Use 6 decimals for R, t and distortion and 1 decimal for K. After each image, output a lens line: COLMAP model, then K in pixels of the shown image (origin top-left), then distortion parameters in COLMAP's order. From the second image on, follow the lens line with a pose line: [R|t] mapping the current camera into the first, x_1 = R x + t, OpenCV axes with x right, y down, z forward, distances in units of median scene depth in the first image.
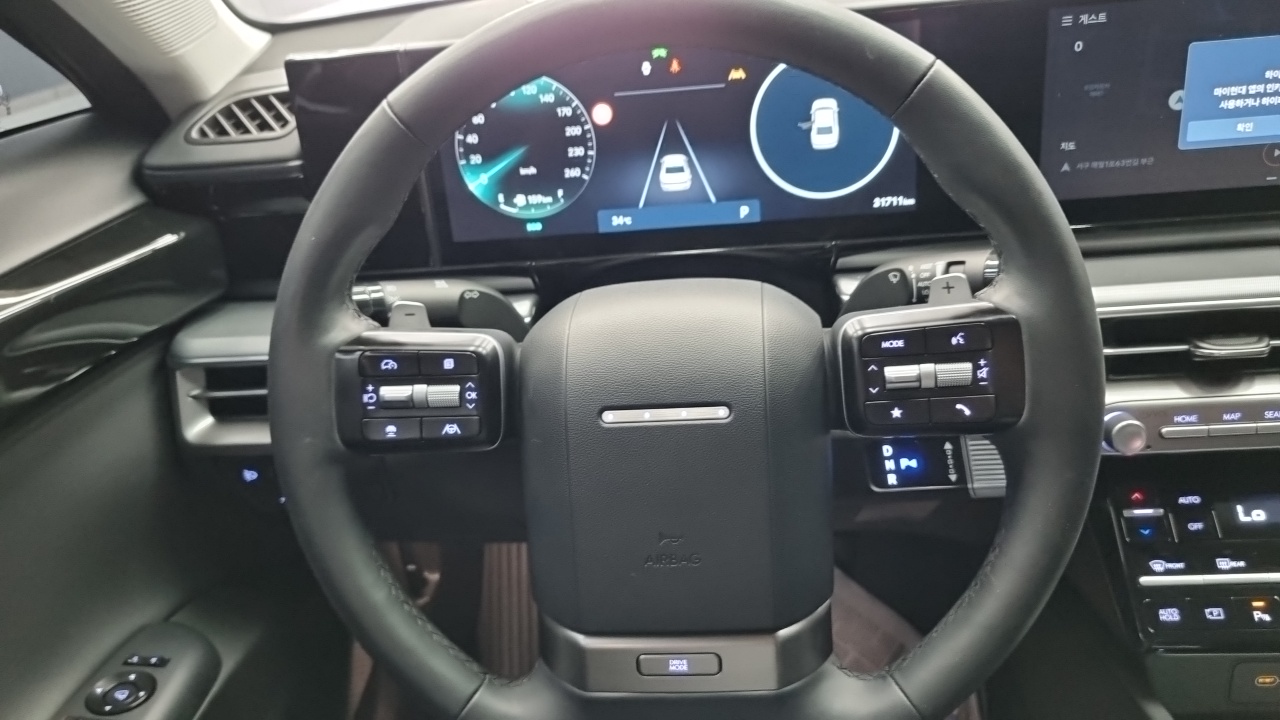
lens RADIAL K [[968.6, 0, 640.5], [0, 968.6, 365.7], [0, 0, 1]] dist [0.002143, -0.006354]
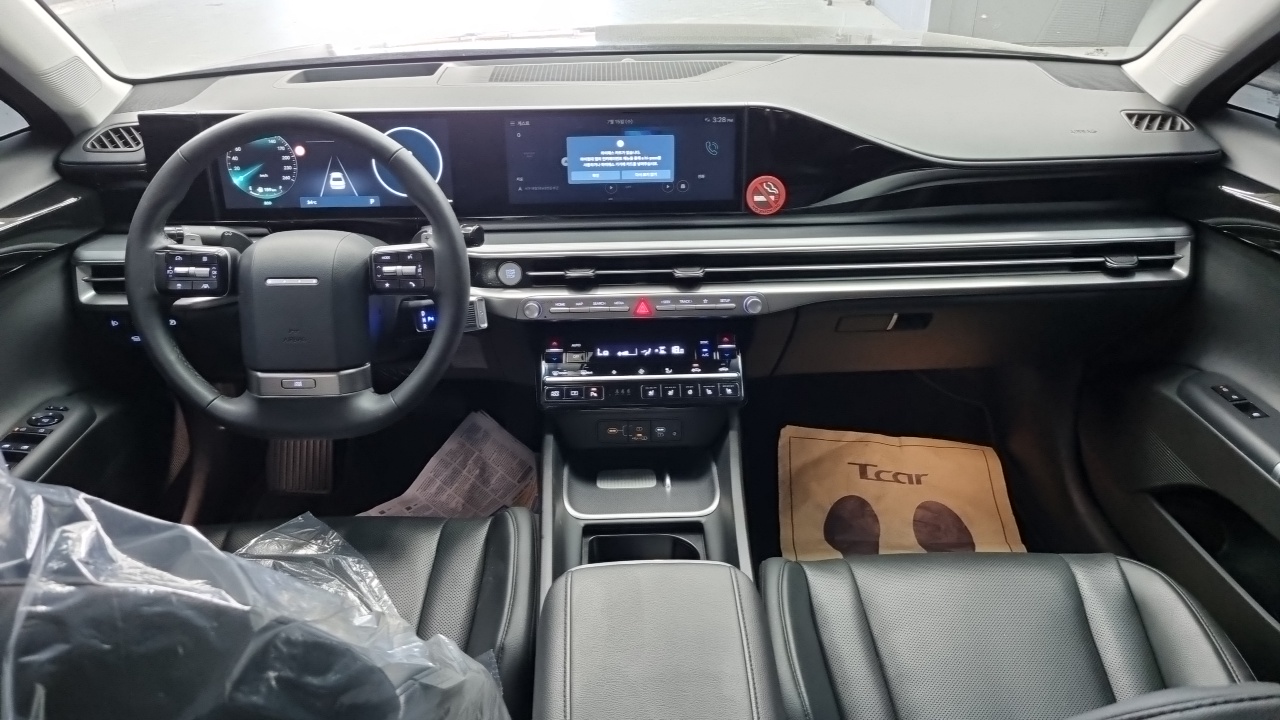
lens RADIAL K [[968.6, 0, 662.2], [0, 968.6, 360.6], [0, 0, 1]] dist [0.002143, -0.006354]
pose [[0.989901, 0.030986, 0.138330, 0.456398], [-0.033157, 0.999360, 0.013423, 0.136678], [-0.137825, -0.017874, 0.990295, -1.173389]]
